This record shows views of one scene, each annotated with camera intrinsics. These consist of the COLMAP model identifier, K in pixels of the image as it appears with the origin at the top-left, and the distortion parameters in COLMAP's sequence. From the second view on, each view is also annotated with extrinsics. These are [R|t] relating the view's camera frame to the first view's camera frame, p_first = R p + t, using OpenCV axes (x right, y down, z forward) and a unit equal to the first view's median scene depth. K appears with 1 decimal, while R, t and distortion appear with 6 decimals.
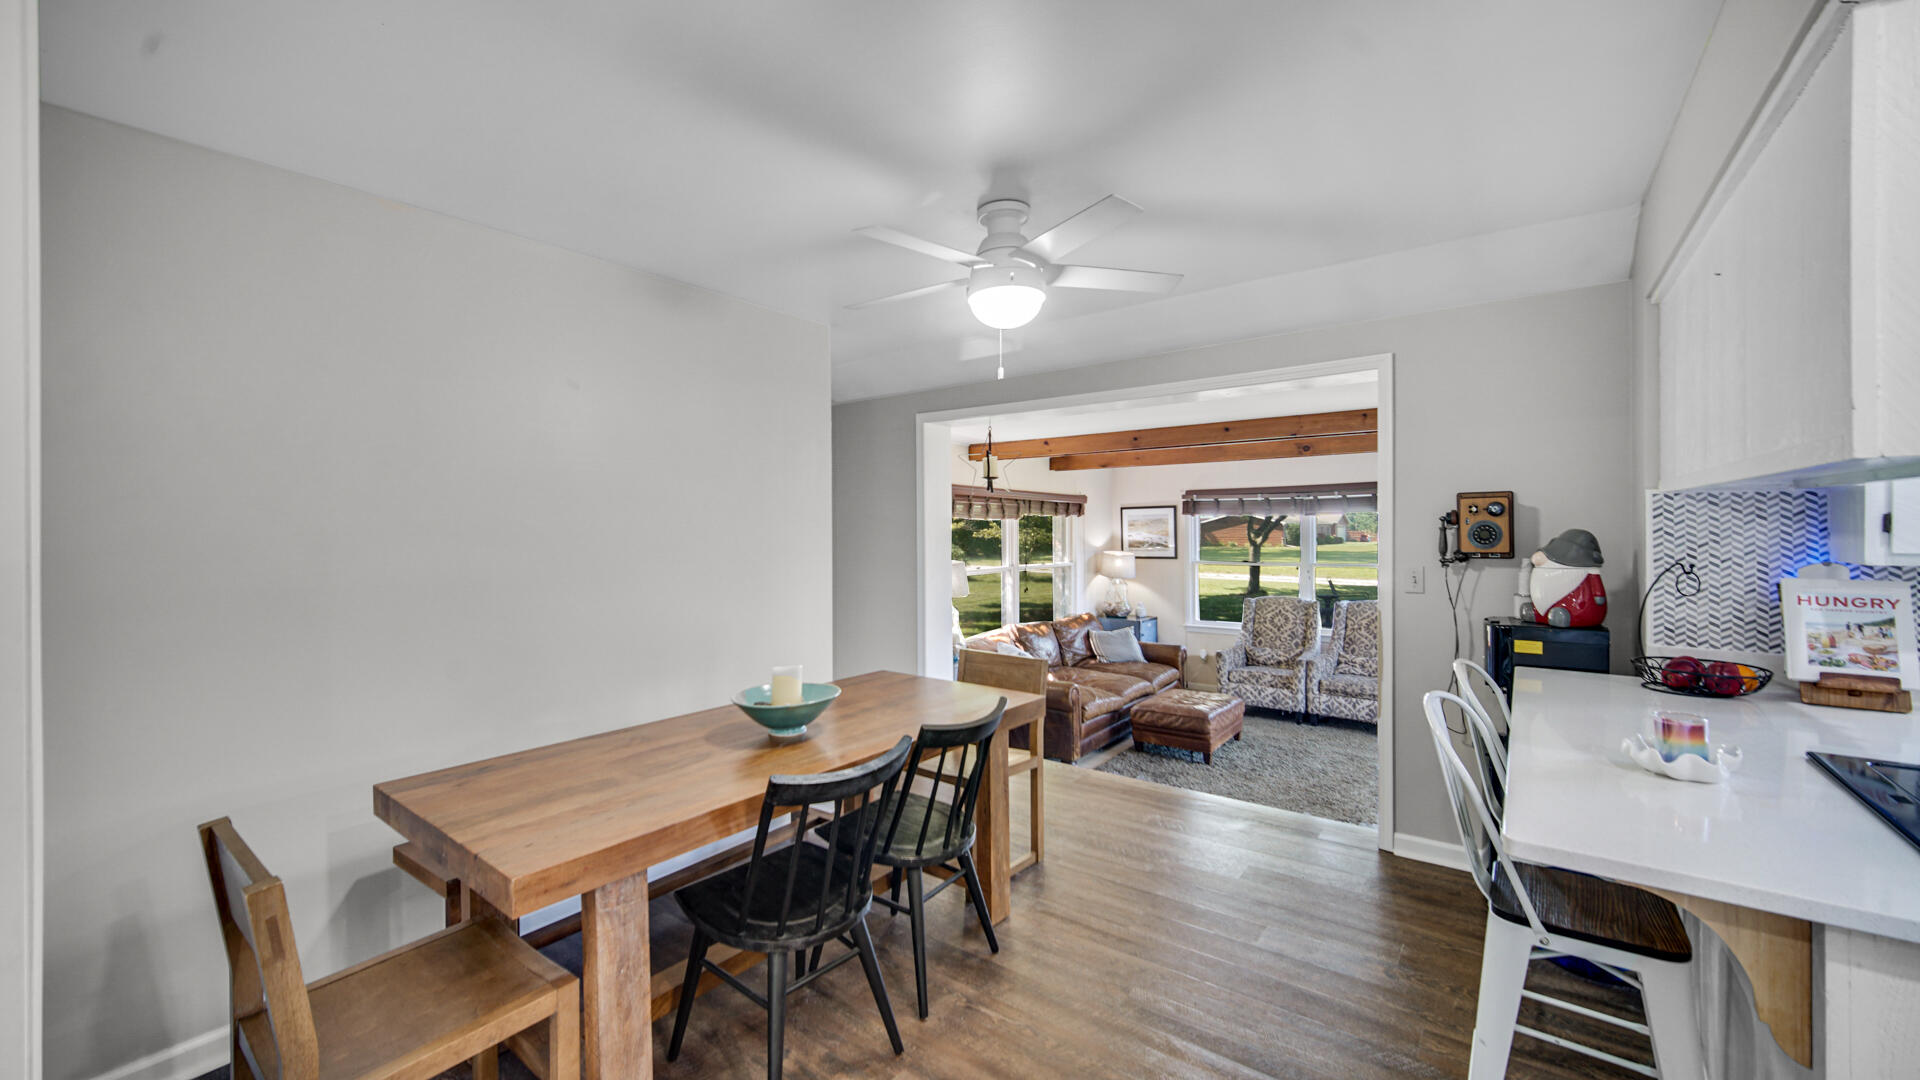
lens RADIAL K [[745.6, 0, 941.7], [0, 745.6, 532.9], [0, 0, 1]] dist [0.002799, 0.000317]
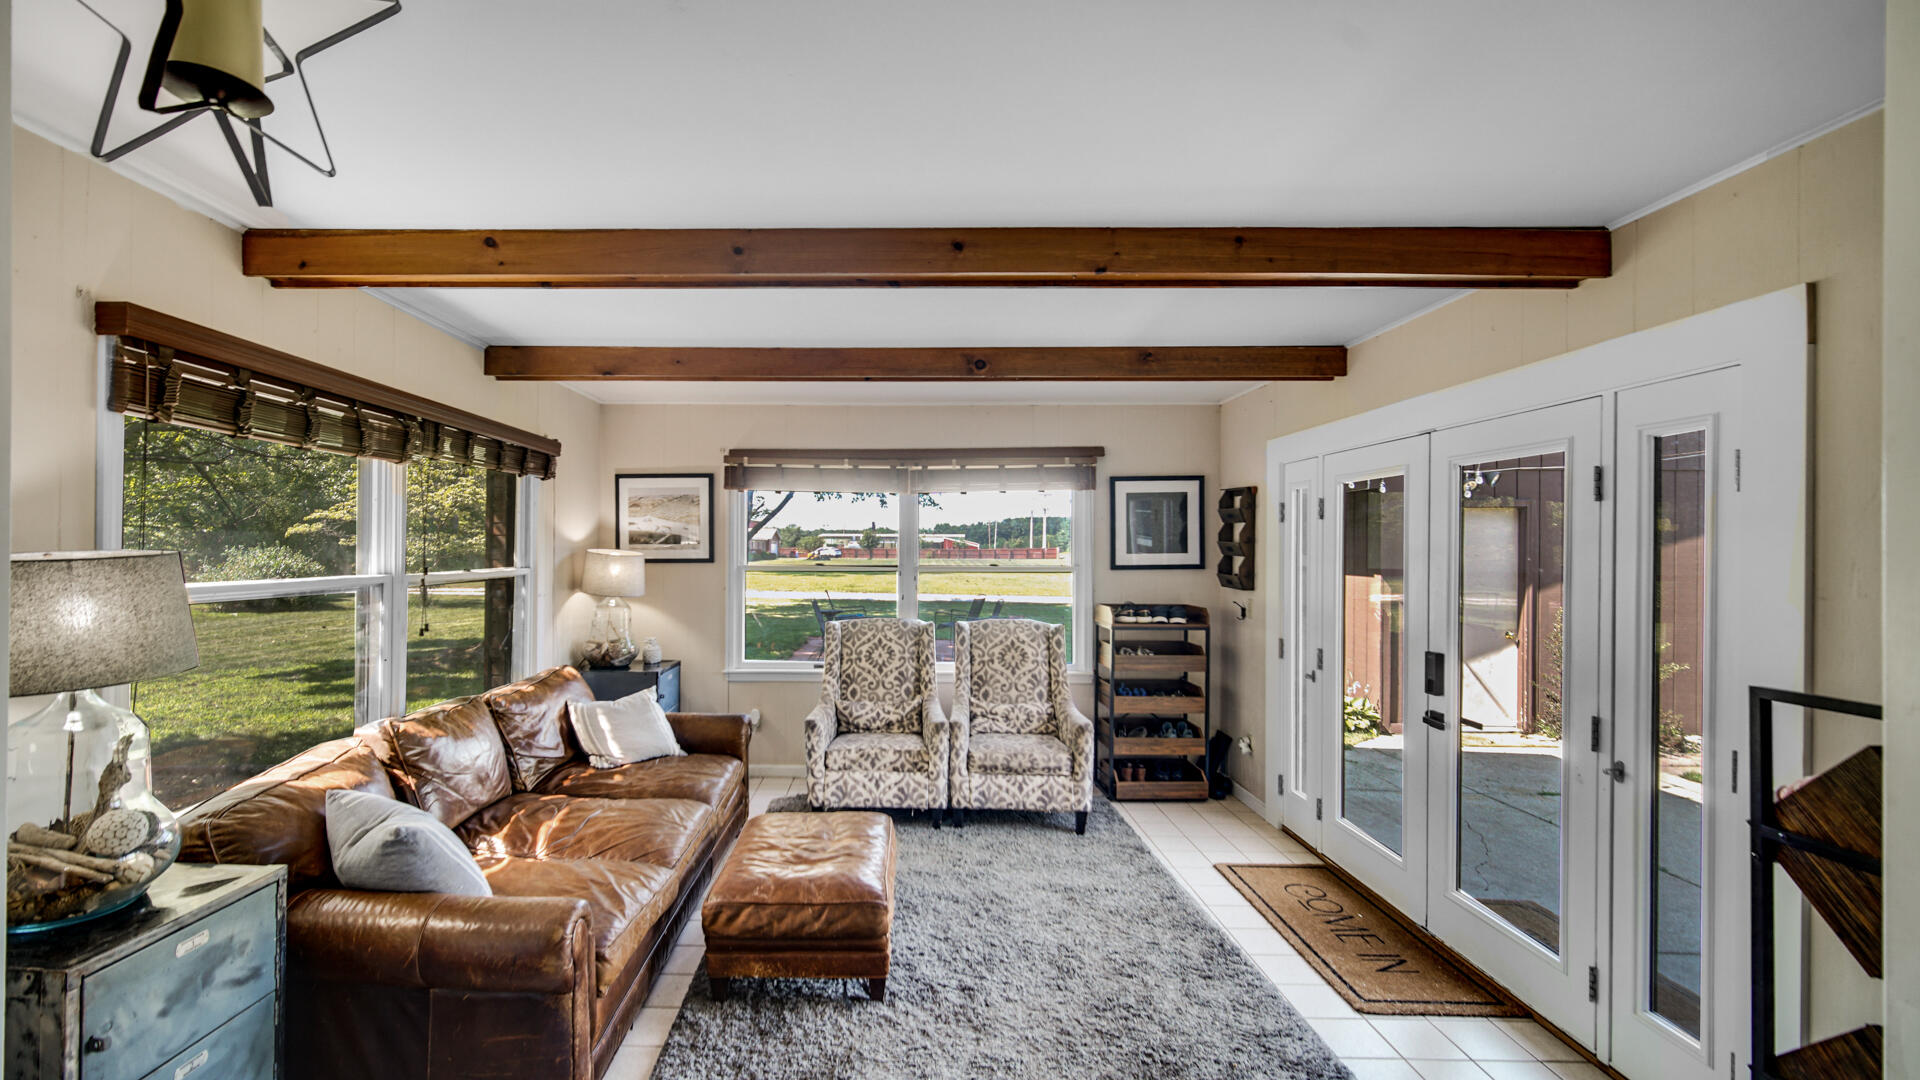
lens RADIAL K [[902.1, 0, 953.8], [0, 902.1, 527.5], [0, 0, 1]] dist [-0.001950, -0.000121]
pose [[0.801258, 0.015486, 0.598118, 0.042306], [-0.006473, 0.999831, -0.017216, 0.022083], [-0.598284, 0.009923, 0.801223, 0.366821]]
